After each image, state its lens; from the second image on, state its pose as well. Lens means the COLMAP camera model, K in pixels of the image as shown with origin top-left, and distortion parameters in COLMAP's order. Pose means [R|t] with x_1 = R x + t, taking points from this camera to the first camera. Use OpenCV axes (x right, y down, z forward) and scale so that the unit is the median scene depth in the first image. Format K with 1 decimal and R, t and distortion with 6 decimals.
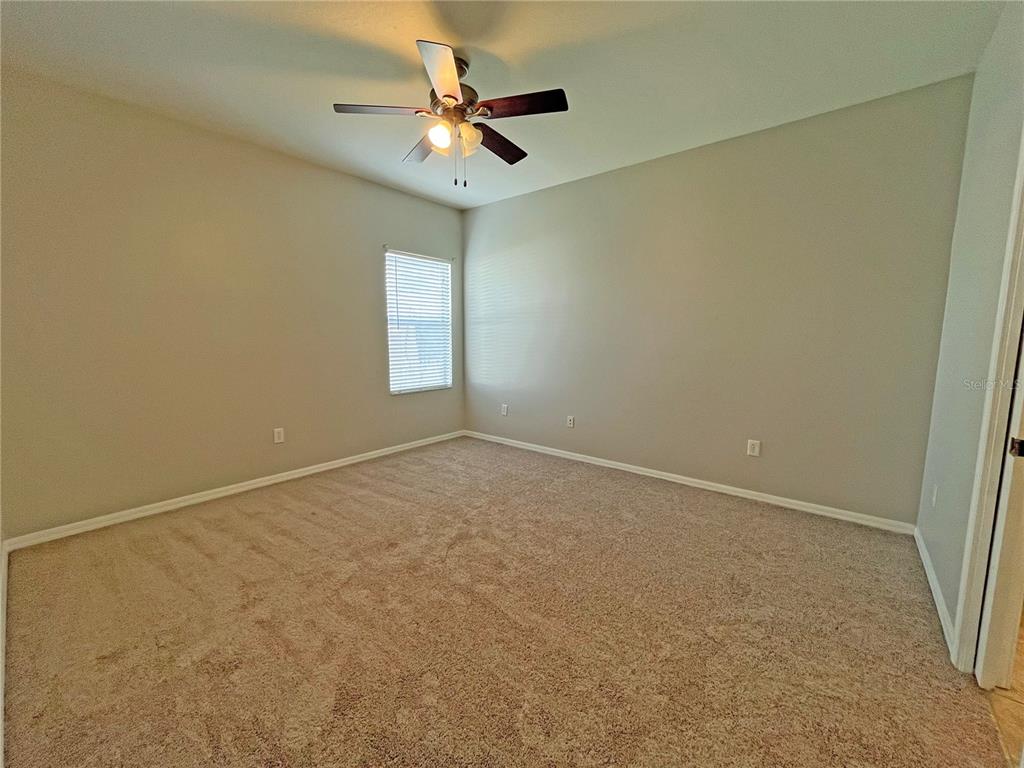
lens RADIAL K [[411.1, 0, 510.9], [0, 411.1, 384.4], [0, 0, 1]] dist [-0.003084, -0.000305]
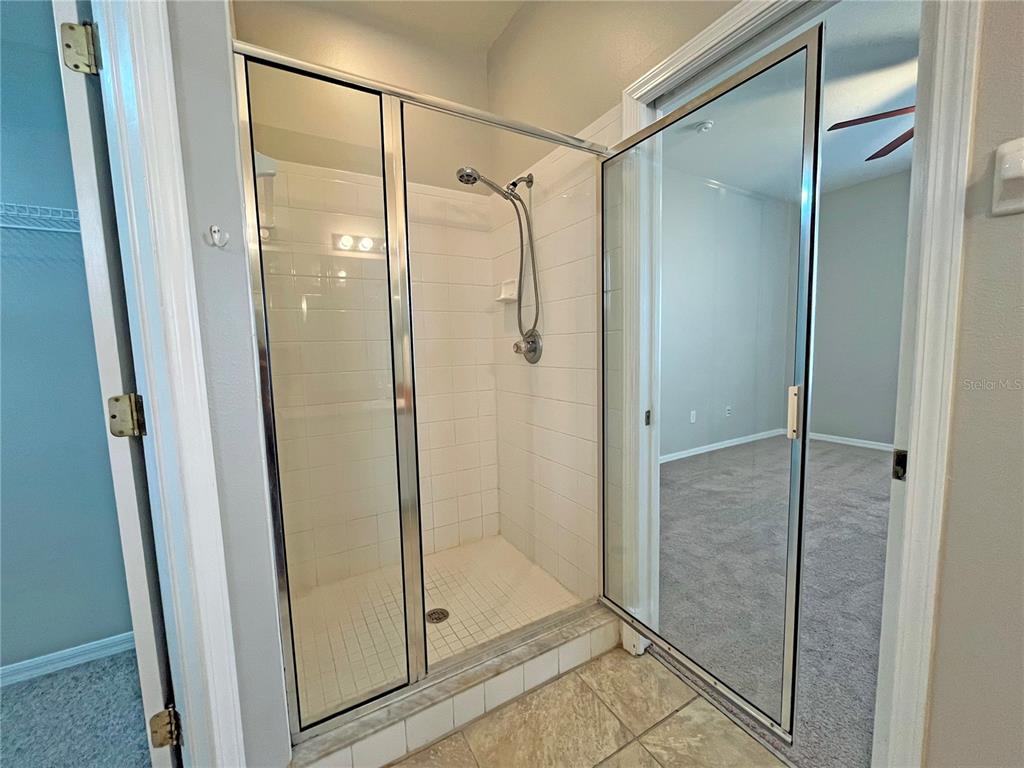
lens RADIAL K [[411.3, 0, 512.0], [0, 411.3, 384.0], [0, 0, 1]] dist [-0.001600, 0.000025]
pose [[-0.344258, 0.095153, -0.934041, 0.890016], [-0.086041, 0.987467, 0.132307, -0.002894], [0.934924, 0.125913, -0.331756, 0.276603]]
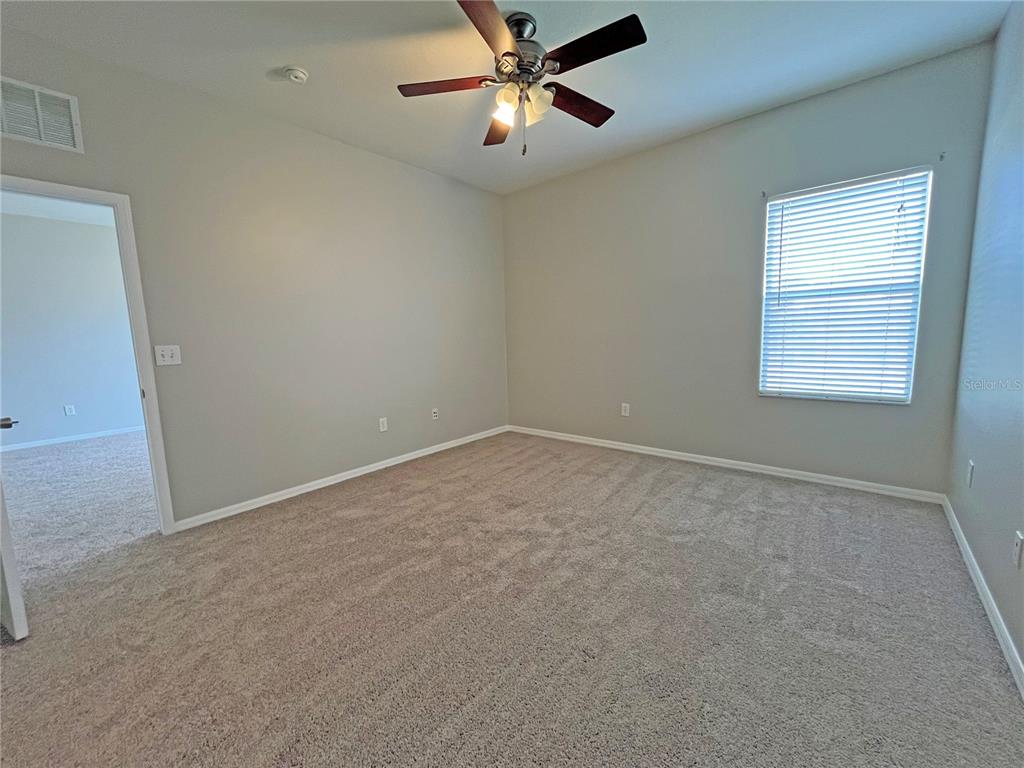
lens RADIAL K [[411.1, 0, 510.9], [0, 411.1, 384.4], [0, 0, 1]] dist [-0.003084, -0.000305]
pose [[-0.013271, 0.123419, -0.992266, 0.616525], [-0.087049, 0.988443, 0.124108, -0.064868], [0.996116, 0.088023, -0.002374, 0.745615]]
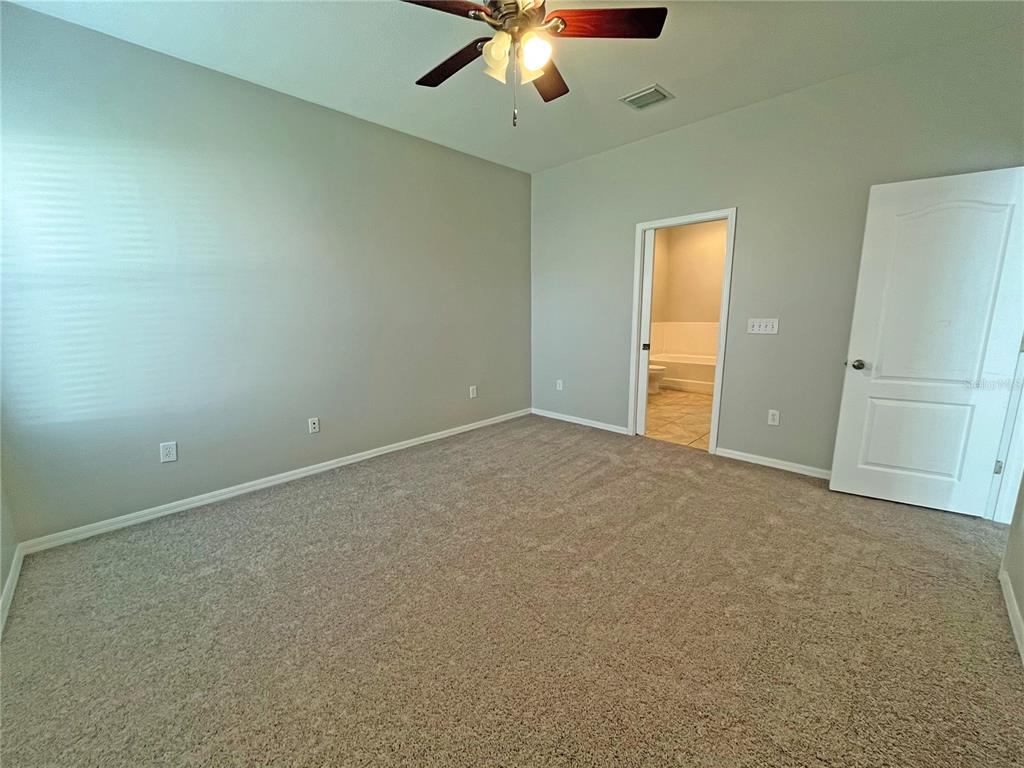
lens RADIAL K [[411.1, 0, 510.9], [0, 411.1, 384.4], [0, 0, 1]] dist [-0.003084, -0.000305]
pose [[0.079397, -0.183519, 0.979804, -0.729638], [0.130542, 0.976357, 0.172295, -0.088206], [-0.988258, 0.114226, 0.101477, 0.717642]]
